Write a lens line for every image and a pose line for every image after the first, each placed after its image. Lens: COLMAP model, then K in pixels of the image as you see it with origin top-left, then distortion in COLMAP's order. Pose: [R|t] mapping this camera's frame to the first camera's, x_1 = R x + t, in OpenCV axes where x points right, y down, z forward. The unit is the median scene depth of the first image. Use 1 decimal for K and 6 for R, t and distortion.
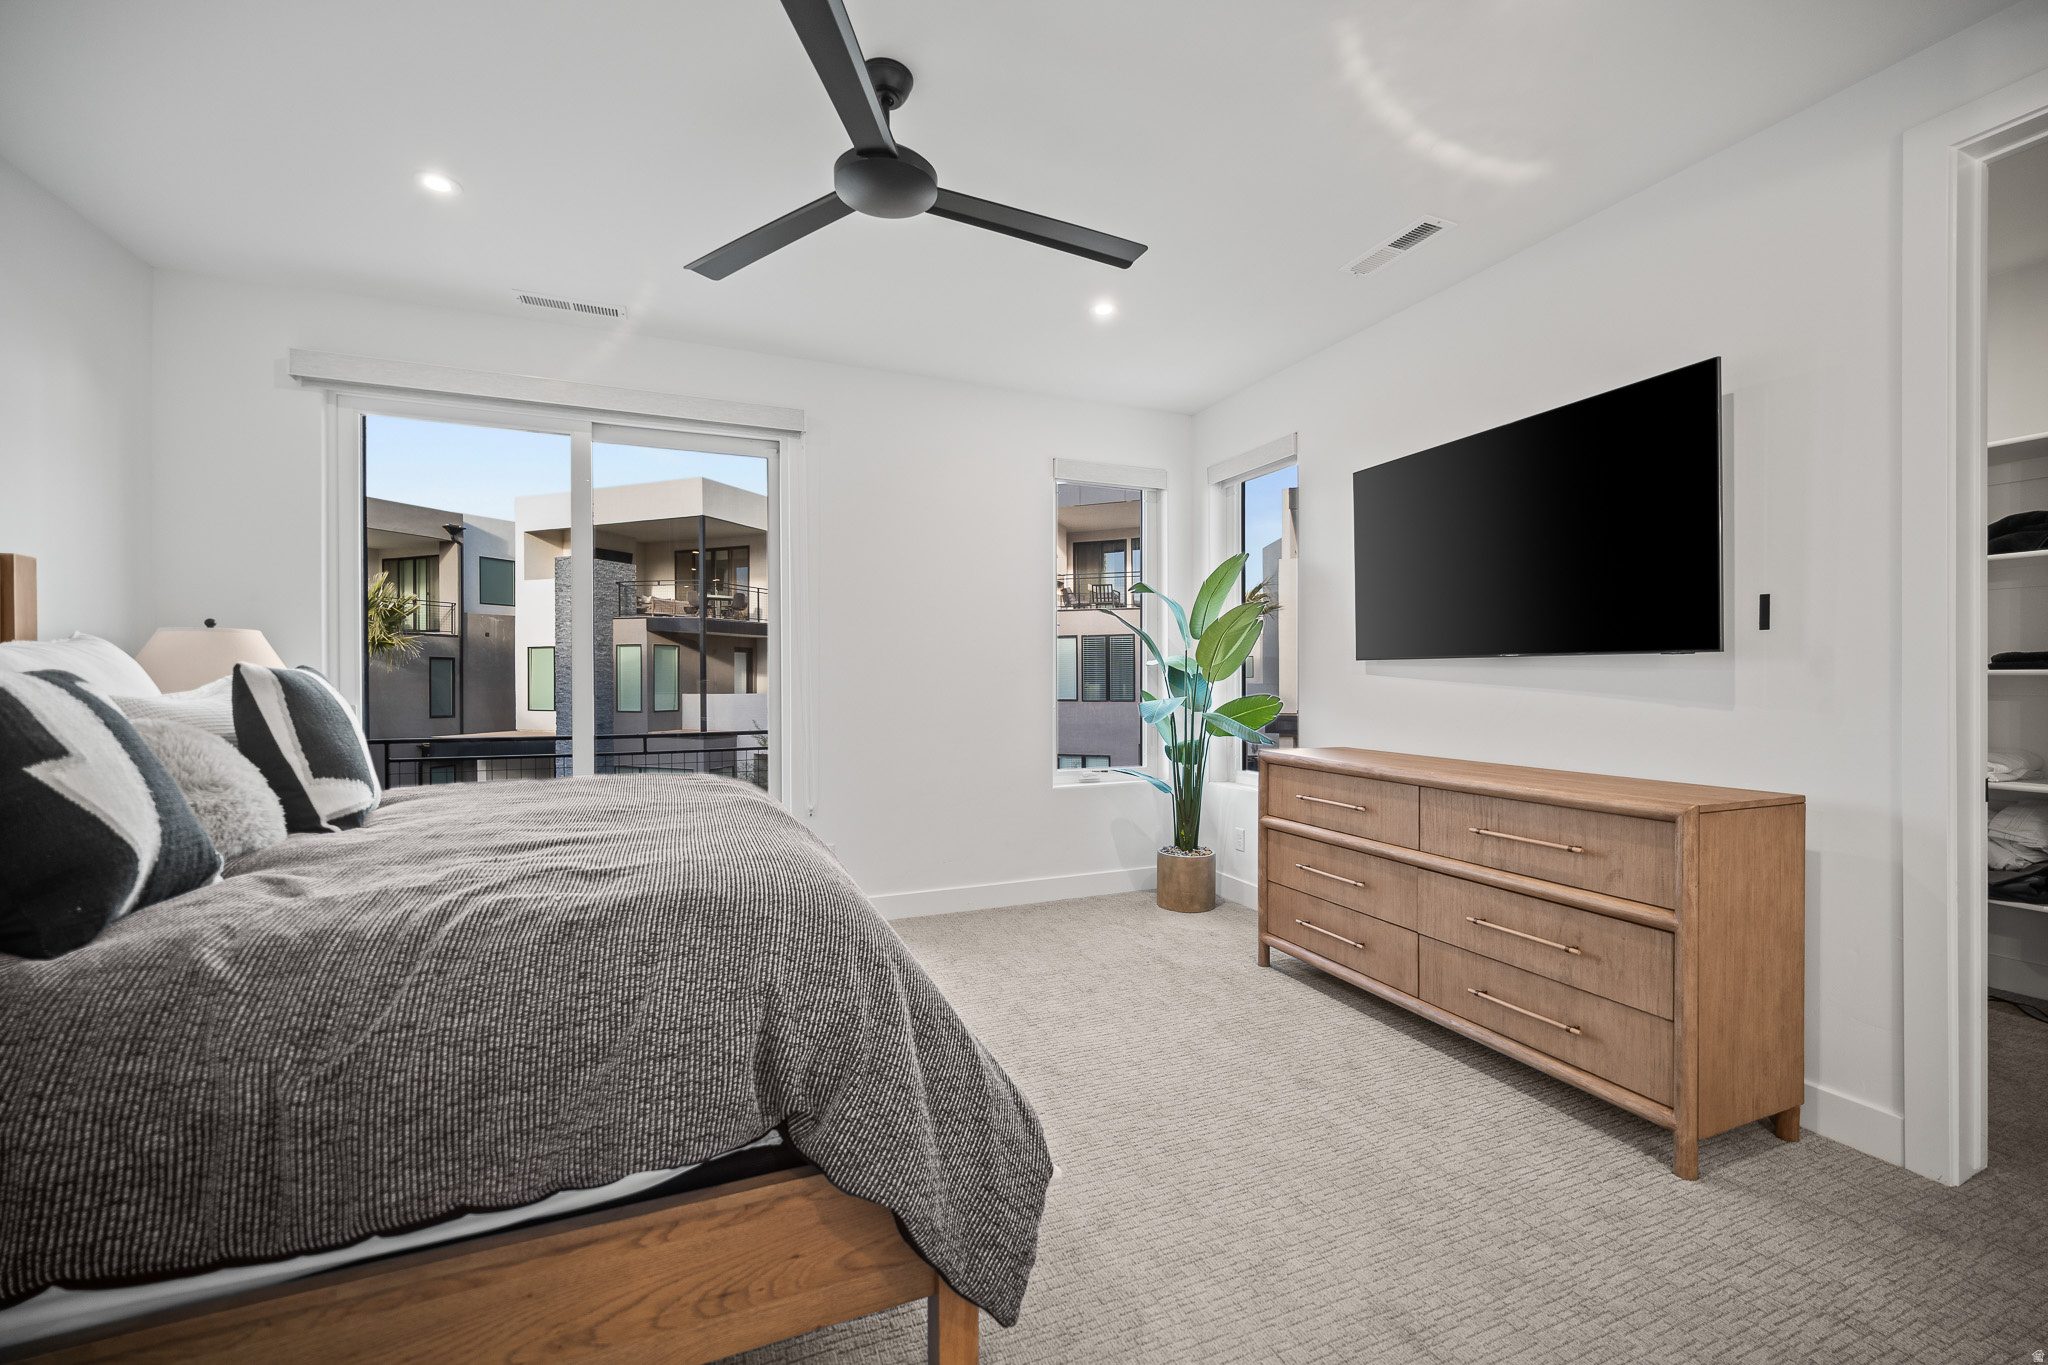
lens RADIAL K [[841.1, 0, 1043.2], [0, 841.1, 685.5], [0, 0, 1]] dist [-0.008986, 0.001083]
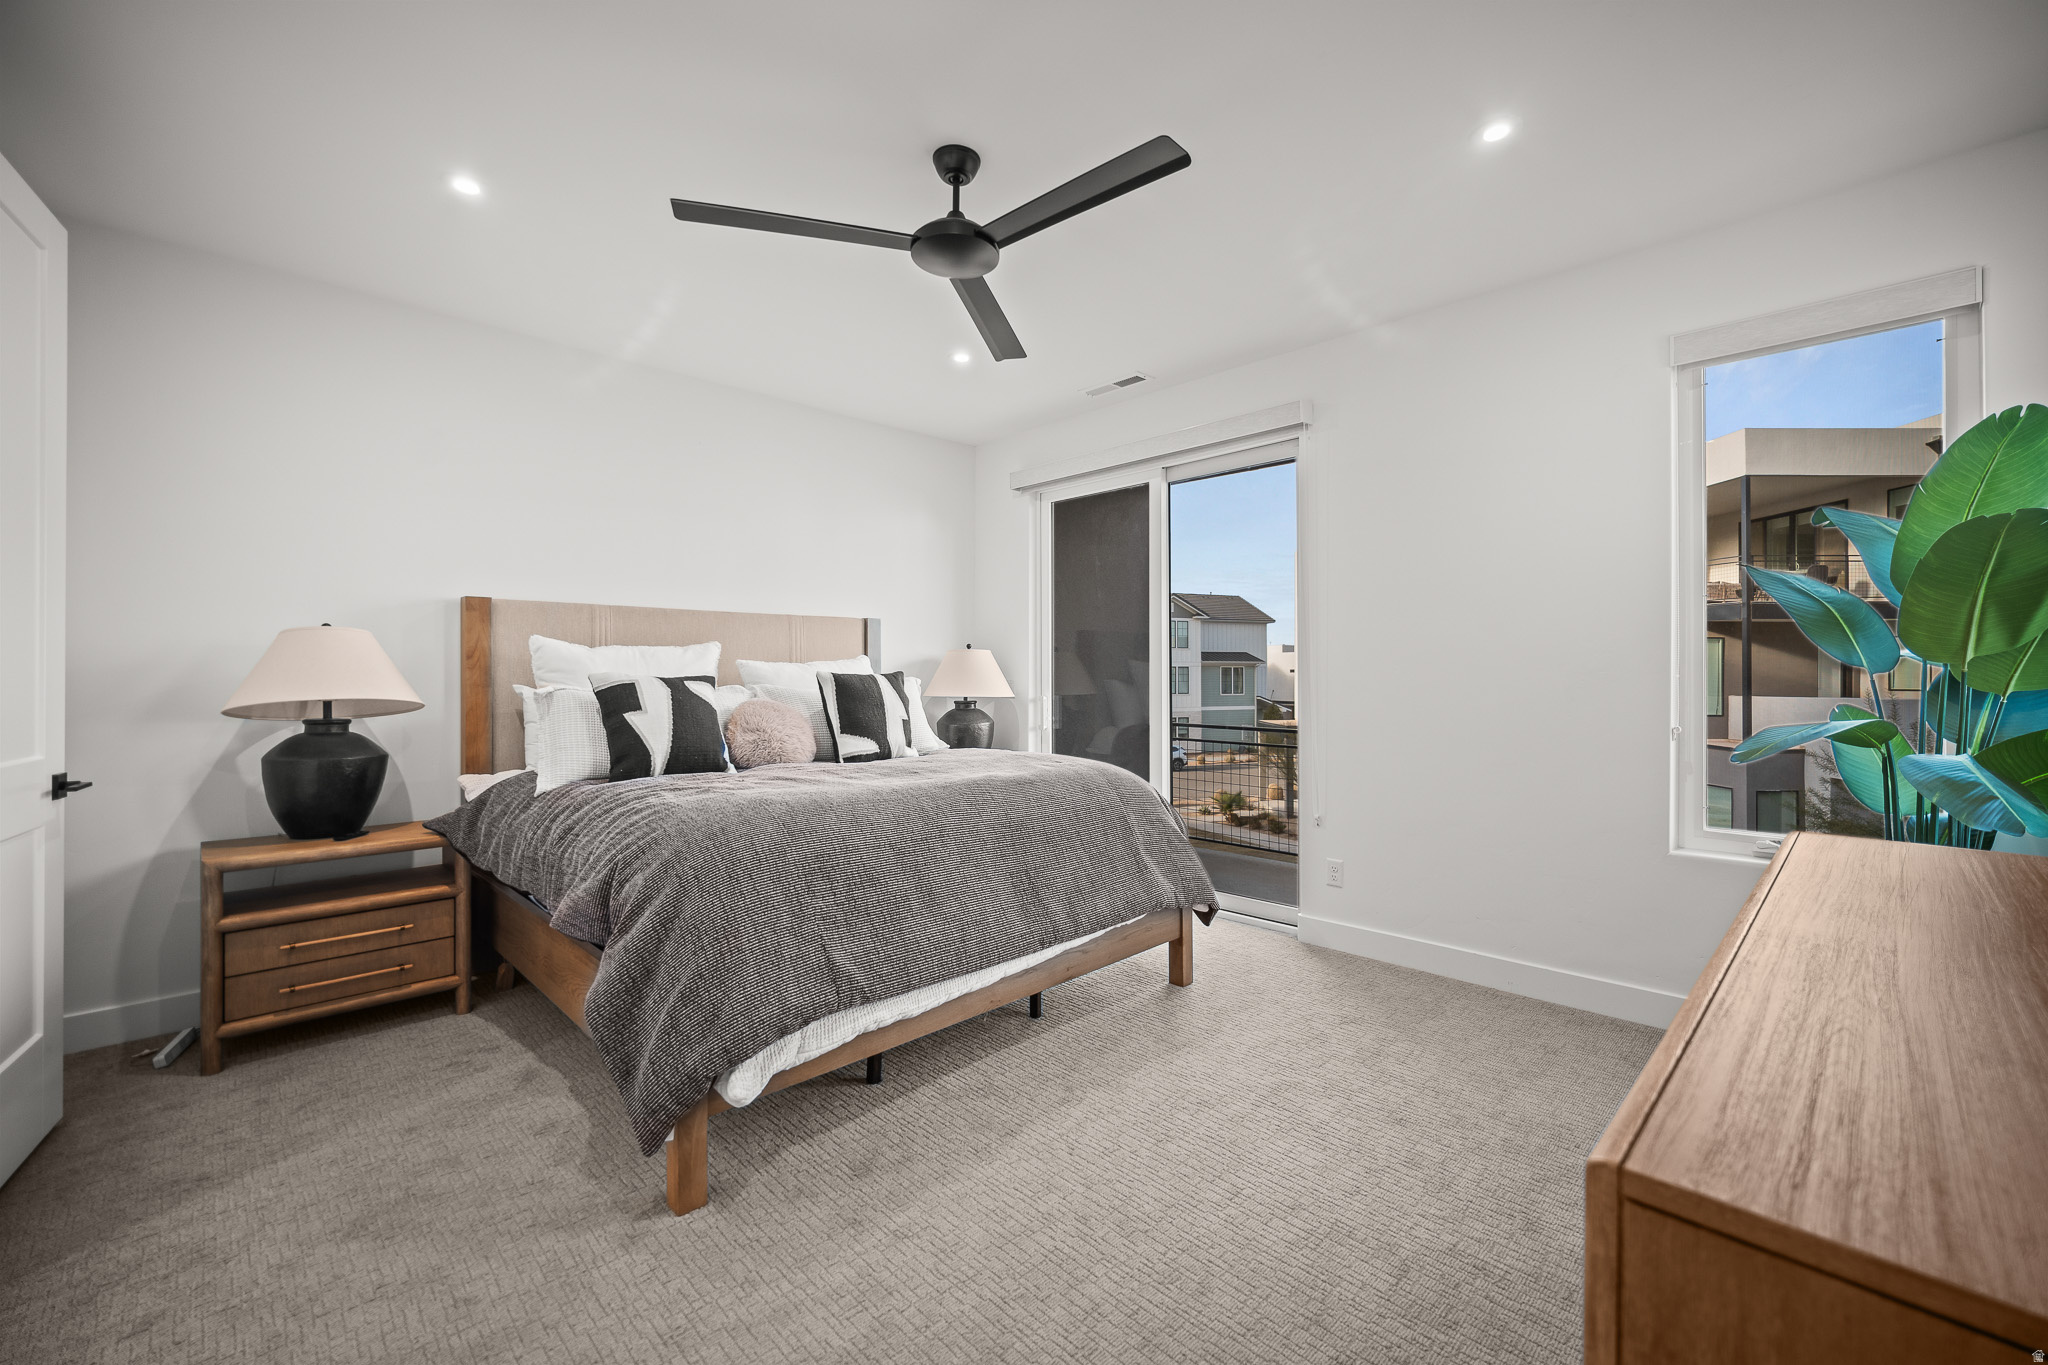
lens RADIAL K [[841.1, 0, 1039.5], [0, 841.1, 674.9], [0, 0, 1]] dist [-0.008986, 0.001083]
pose [[0.360951, -0.000119, -0.932585, 0.550306], [-0.008512, 0.999958, -0.003423, -0.008437], [0.932546, 0.009174, 0.360935, 0.411691]]
